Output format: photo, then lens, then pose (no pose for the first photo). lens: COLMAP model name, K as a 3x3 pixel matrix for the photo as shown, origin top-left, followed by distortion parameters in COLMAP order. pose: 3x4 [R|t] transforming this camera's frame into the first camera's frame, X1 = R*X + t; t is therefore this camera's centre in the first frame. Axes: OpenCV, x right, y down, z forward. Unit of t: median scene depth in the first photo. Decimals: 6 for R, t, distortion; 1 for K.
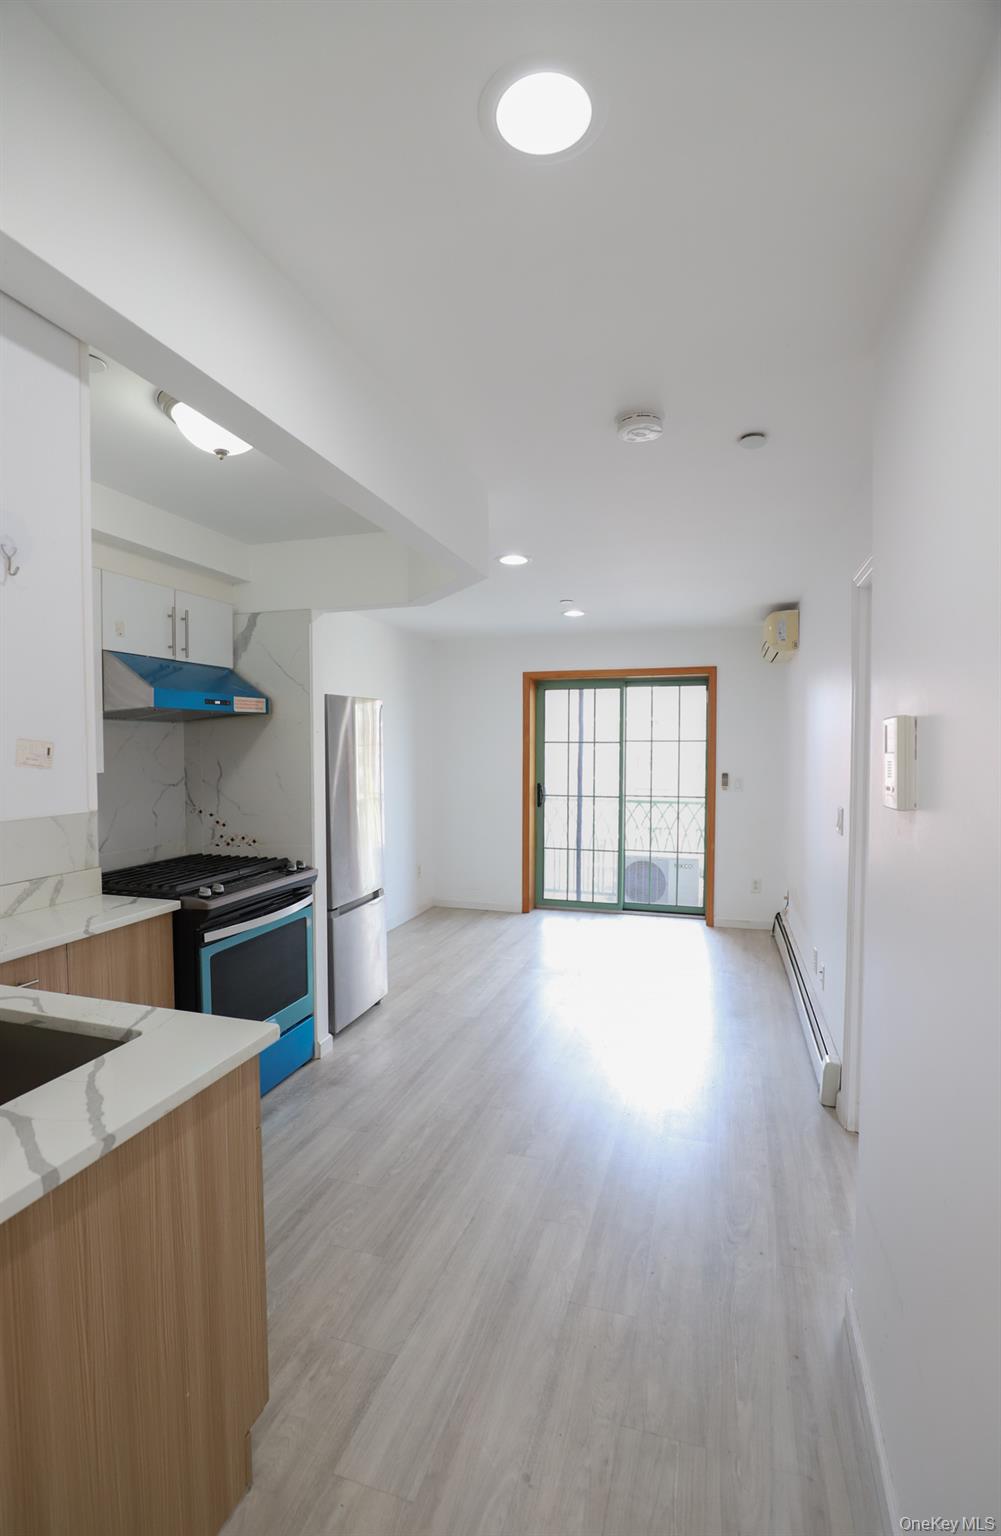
lens RADIAL K [[728.8, 0, 496.5], [0, 728.8, 772.1], [0, 0, 1]] dist [-0.020357, -0.000019]
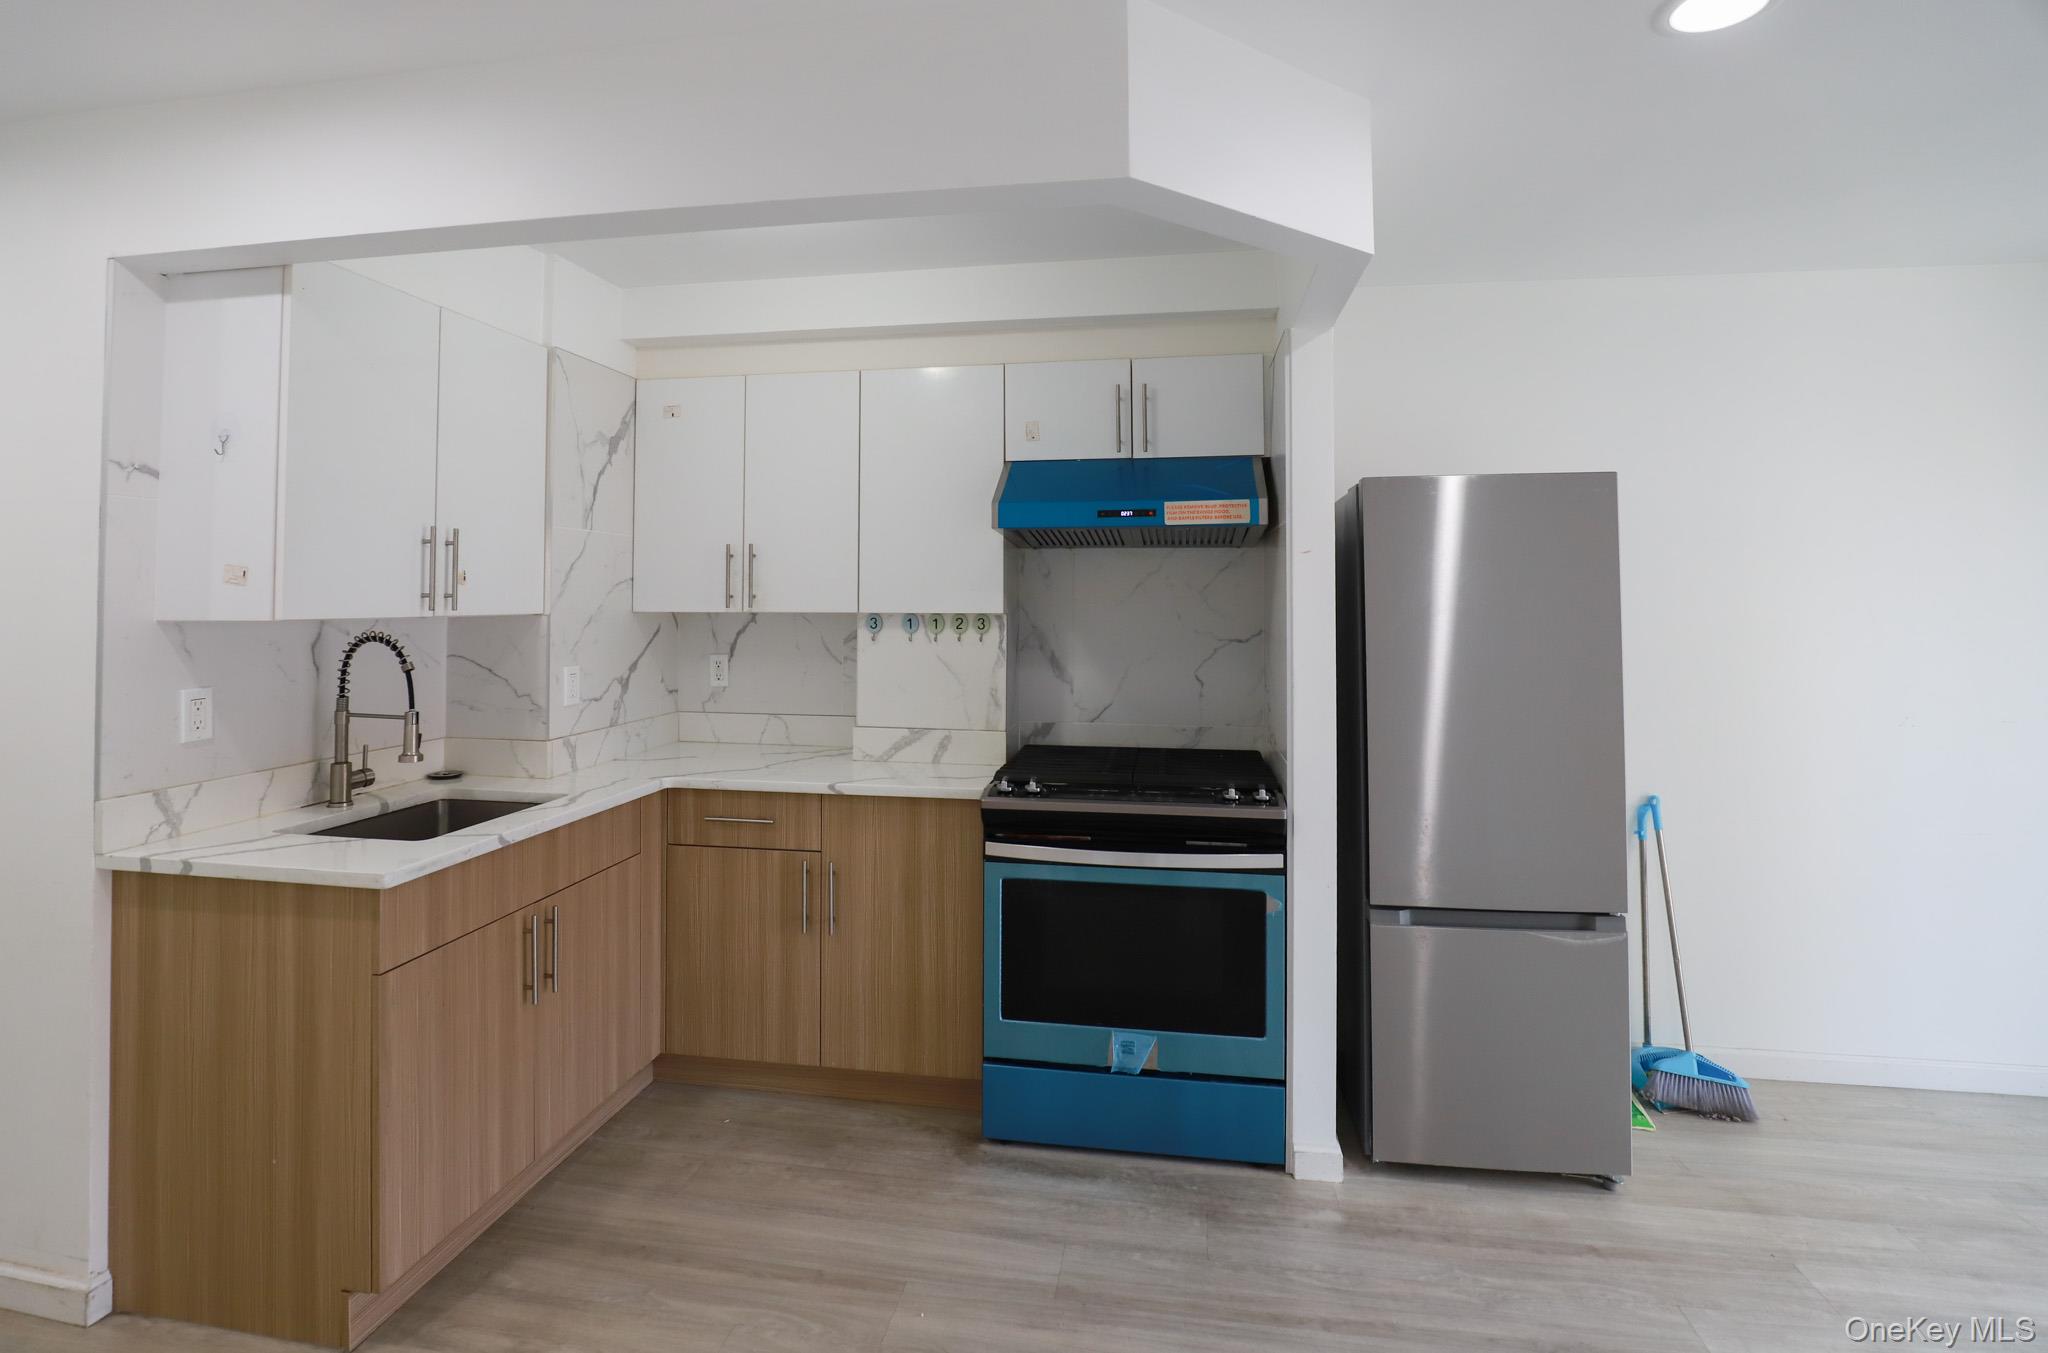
lens RADIAL K [[999.8, 0, 1010.3], [0, 999.8, 559.3], [0, 0, 1]] dist [-0.033786, 0.006320]
pose [[0.131310, -0.035469, -0.990707, 0.609634], [-0.039175, 0.998393, -0.040937, -0.015180], [0.990567, 0.044186, 0.129710, 0.938455]]
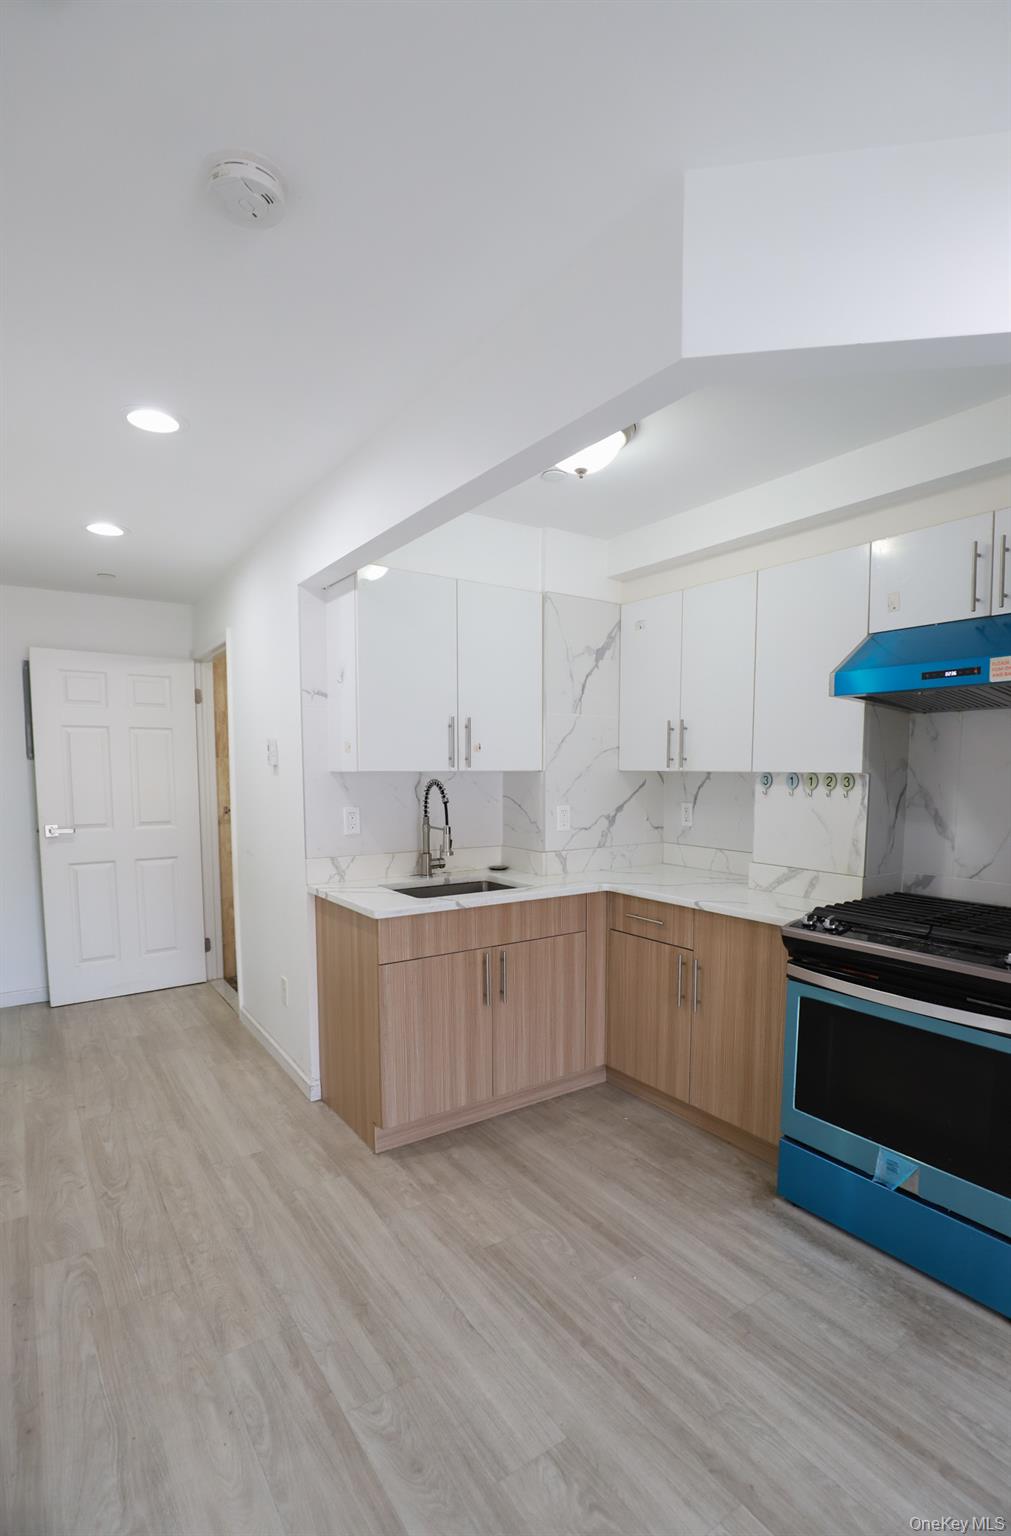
lens RADIAL K [[749.9, 0, 538.7], [0, 749.9, 837.8], [0, 0, 1]] dist [-0.033786, 0.006320]
pose [[-0.598287, 0.076713, -0.797602, 0.482212], [-0.031662, 0.992366, 0.119195, -0.018257], [0.800656, 0.096566, -0.591290, 1.344170]]
